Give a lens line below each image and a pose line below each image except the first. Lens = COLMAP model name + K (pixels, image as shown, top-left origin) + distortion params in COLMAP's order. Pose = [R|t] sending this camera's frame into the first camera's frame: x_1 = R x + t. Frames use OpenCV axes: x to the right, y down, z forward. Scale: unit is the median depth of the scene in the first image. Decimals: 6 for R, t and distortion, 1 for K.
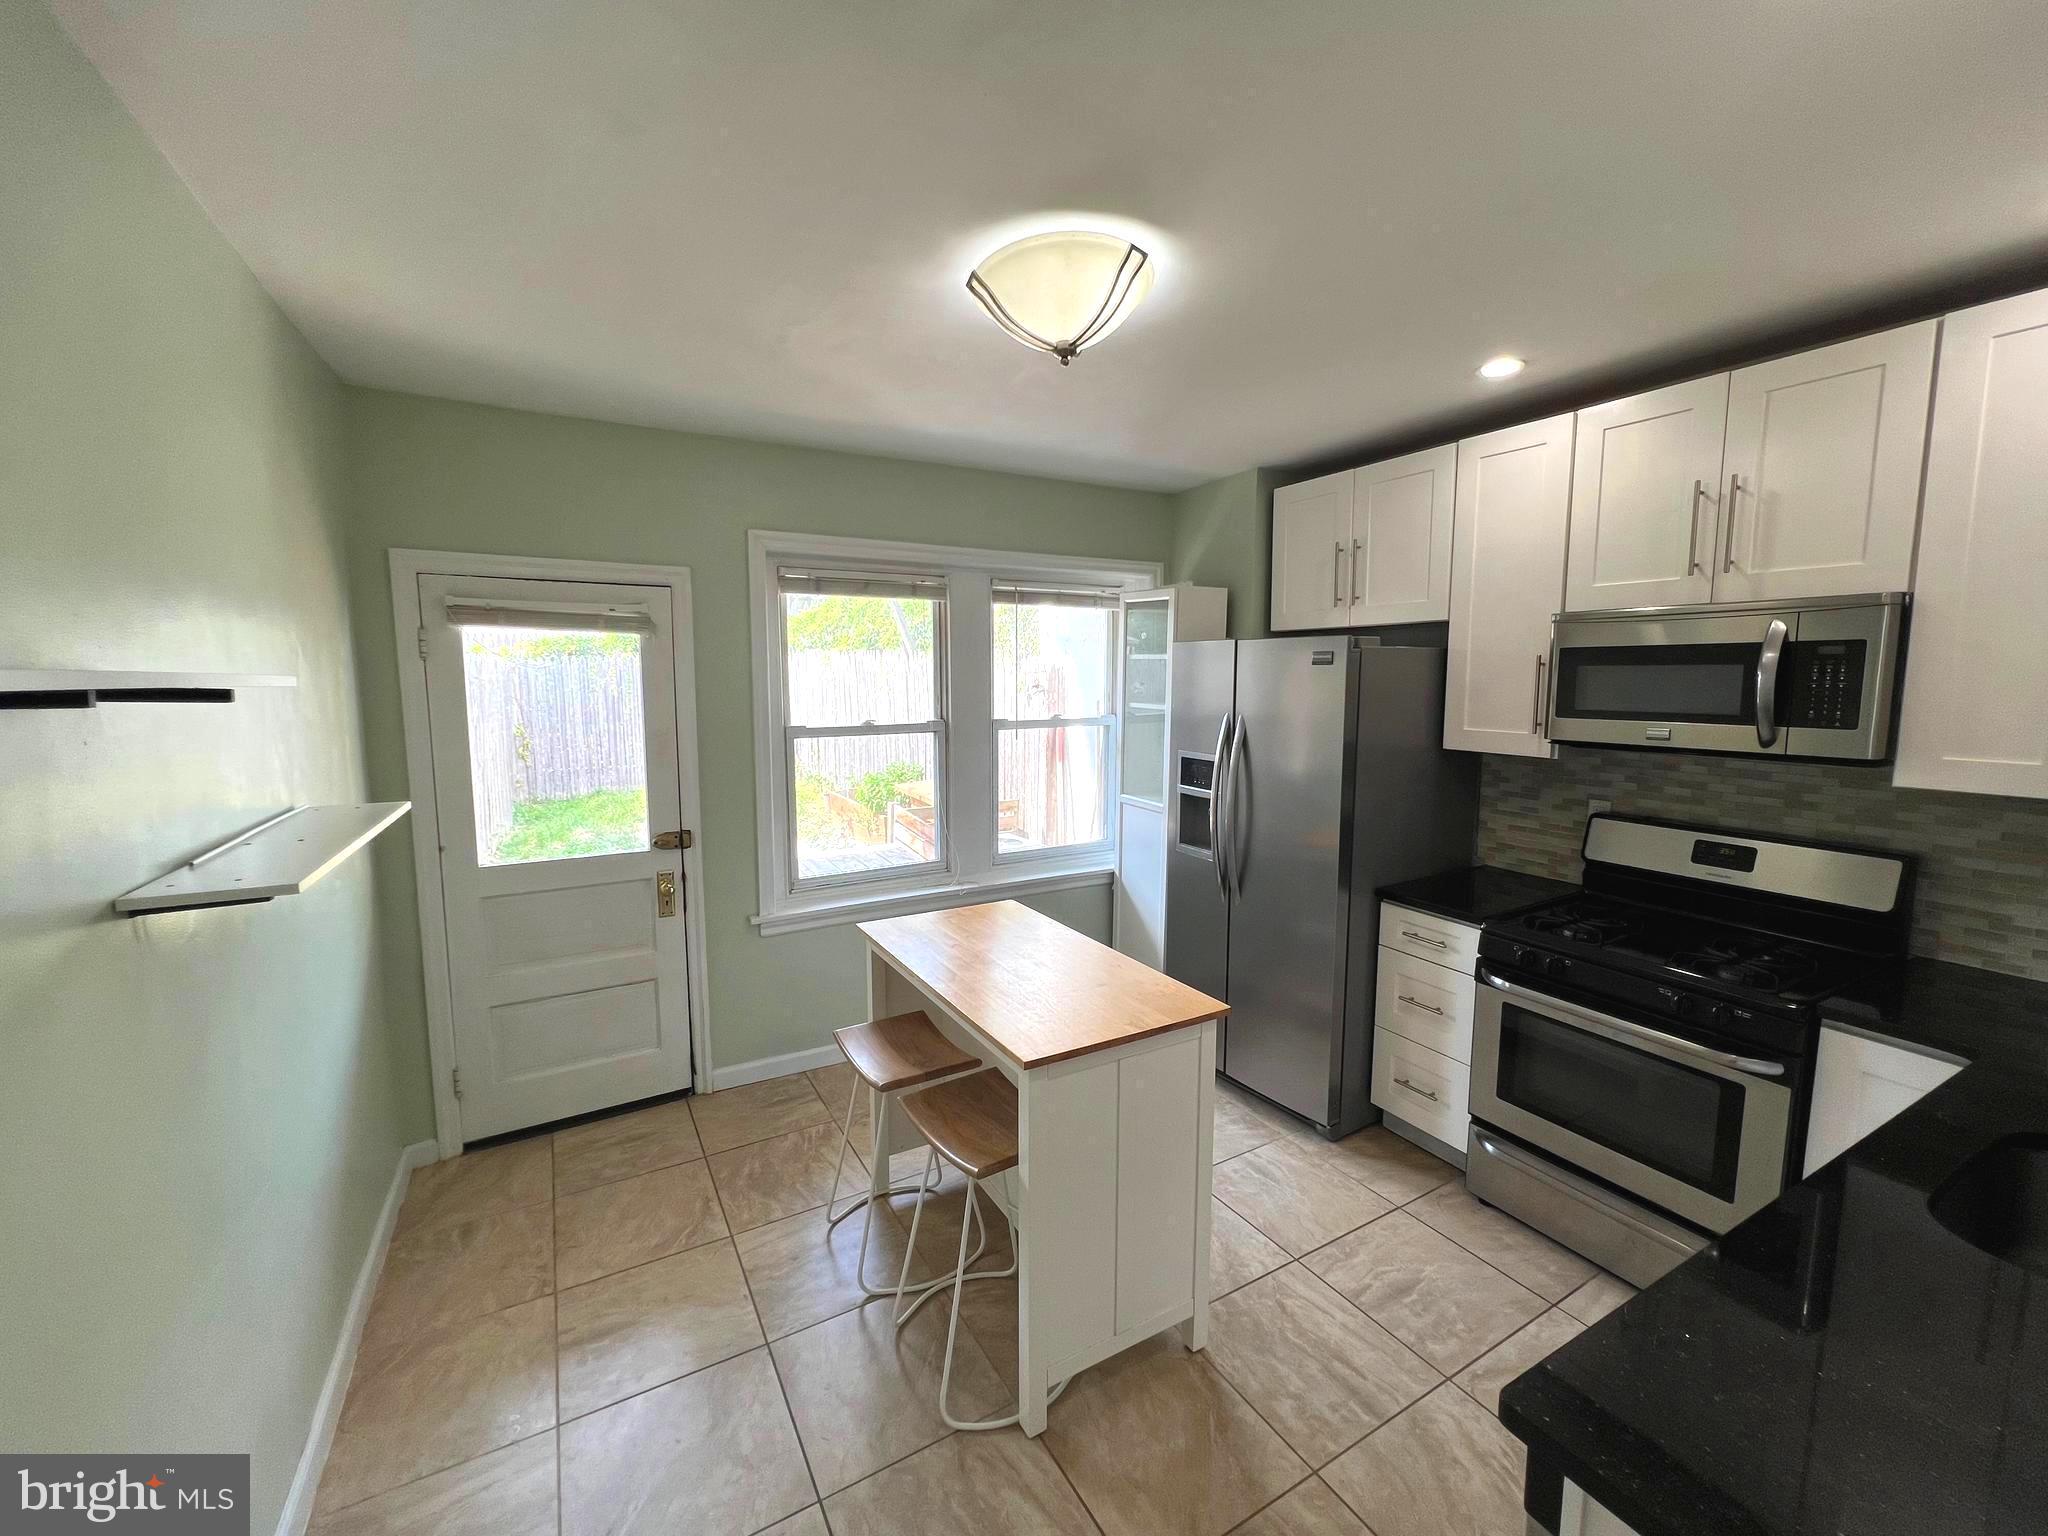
lens RADIAL K [[828.0, 0, 1024.0], [0, 828.0, 768.0], [0, 0, 1]] dist [-0.000911, -0.000083]
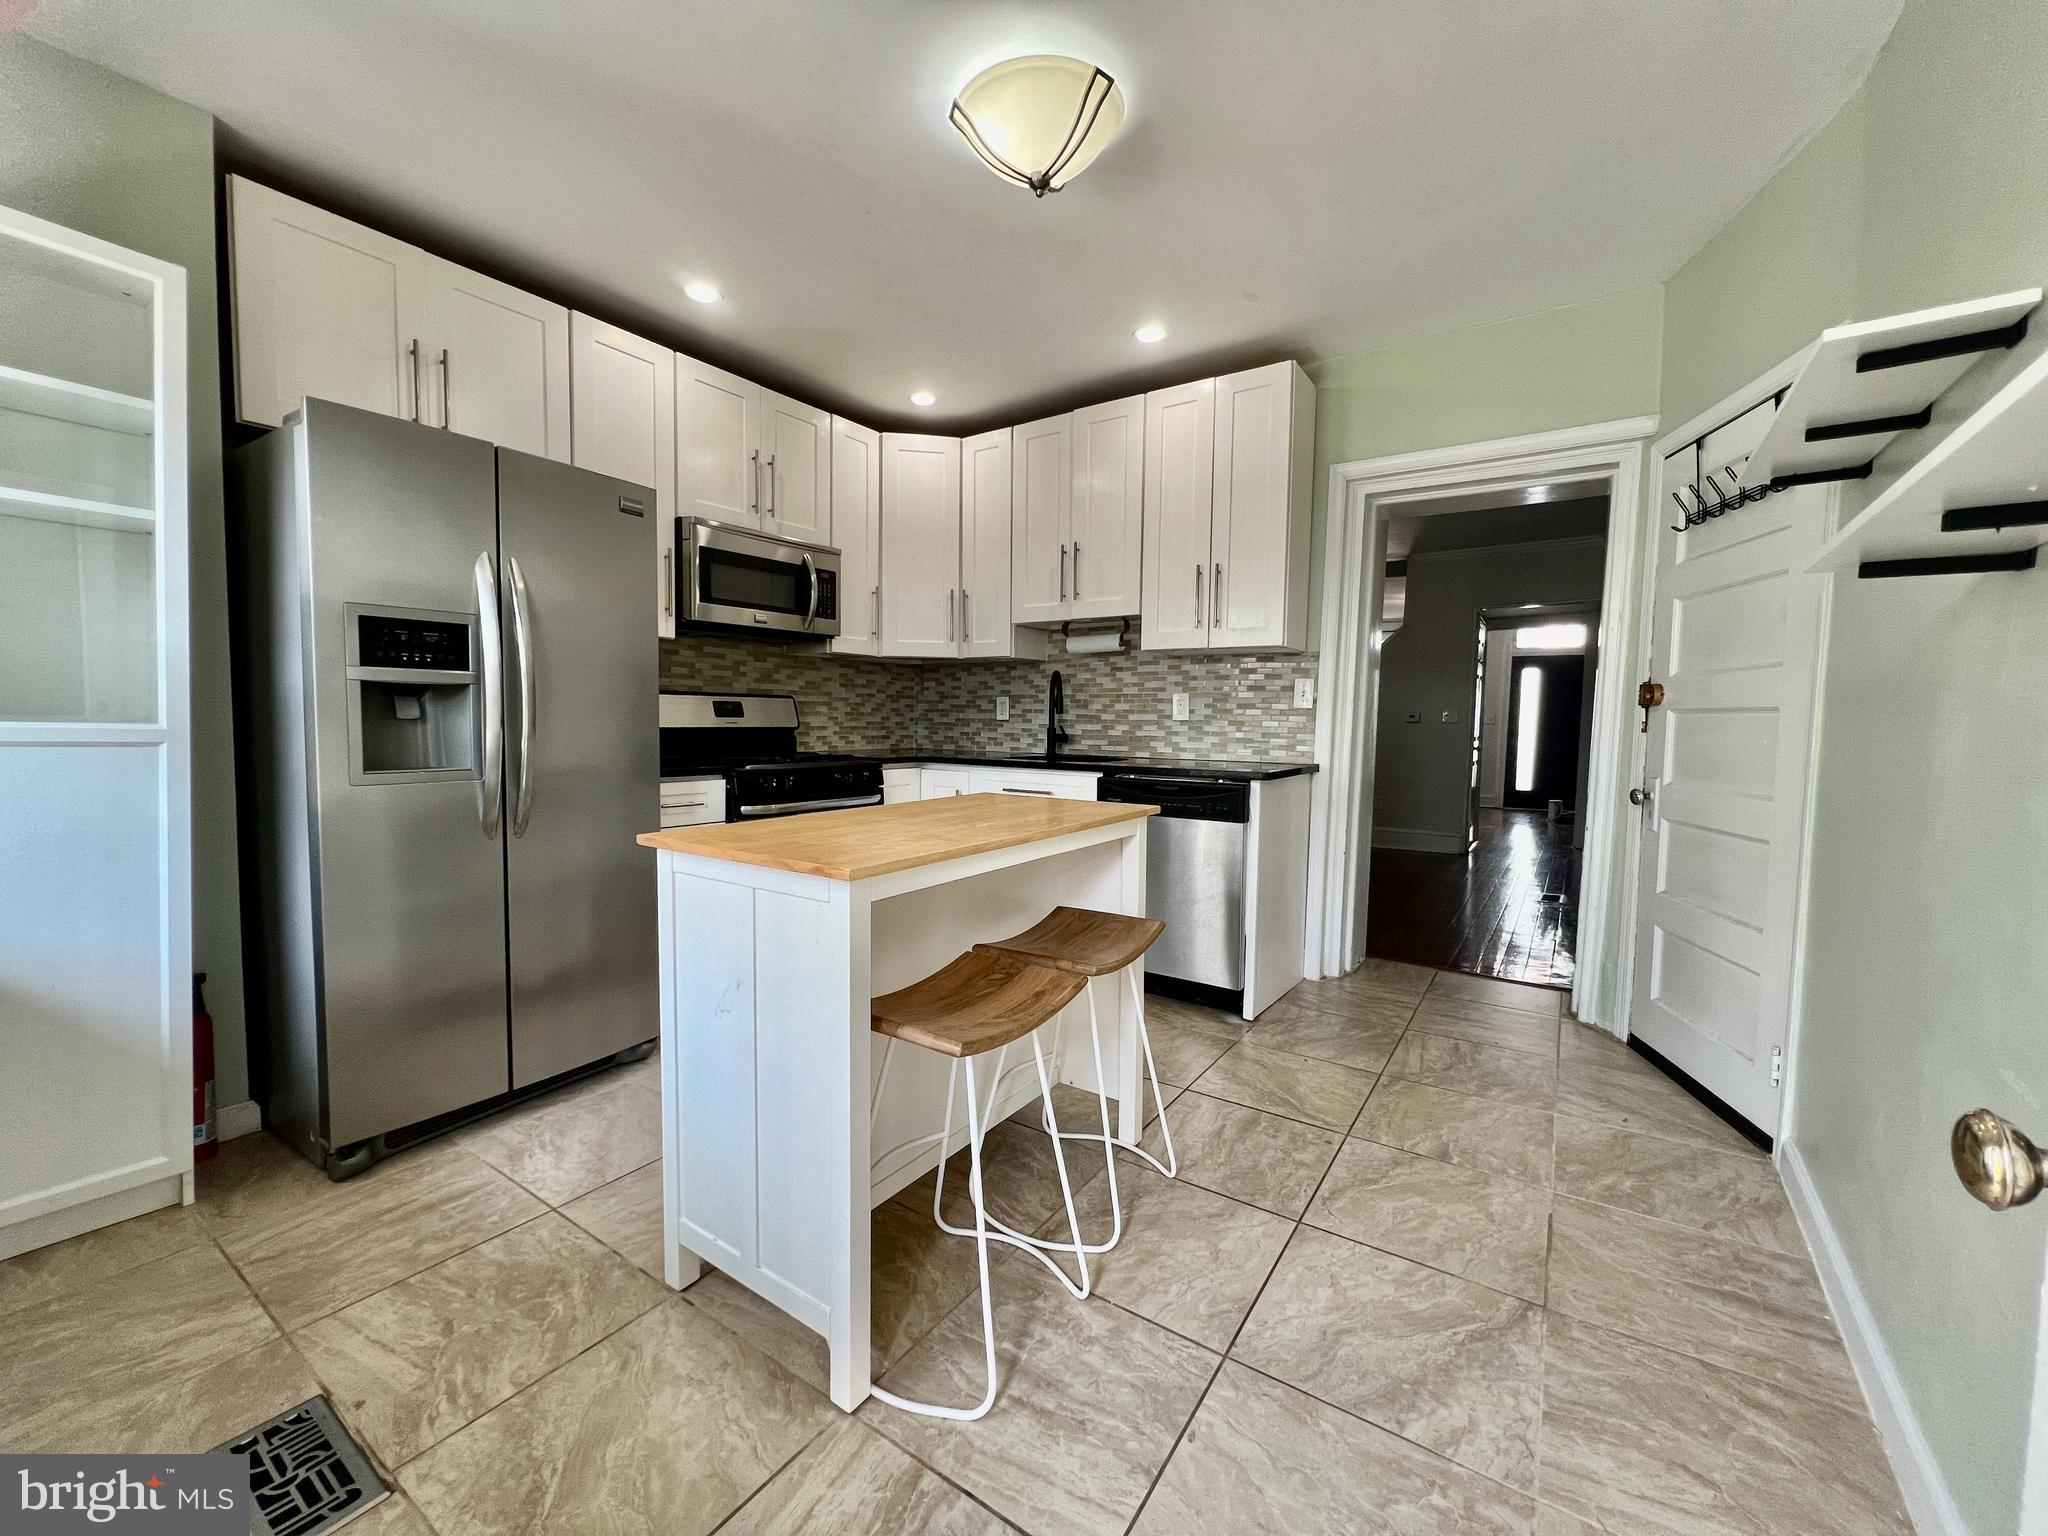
lens RADIAL K [[841.8, 0, 1024.0], [0, 841.8, 768.0], [0, 0, 1]] dist [0.000611, 0.001295]
pose [[-0.445580, -0.054927, 0.893556, -0.749531], [0.092590, 0.989936, 0.107023, 0.100888], [-0.890441, 0.130421, -0.436010, 1.243555]]
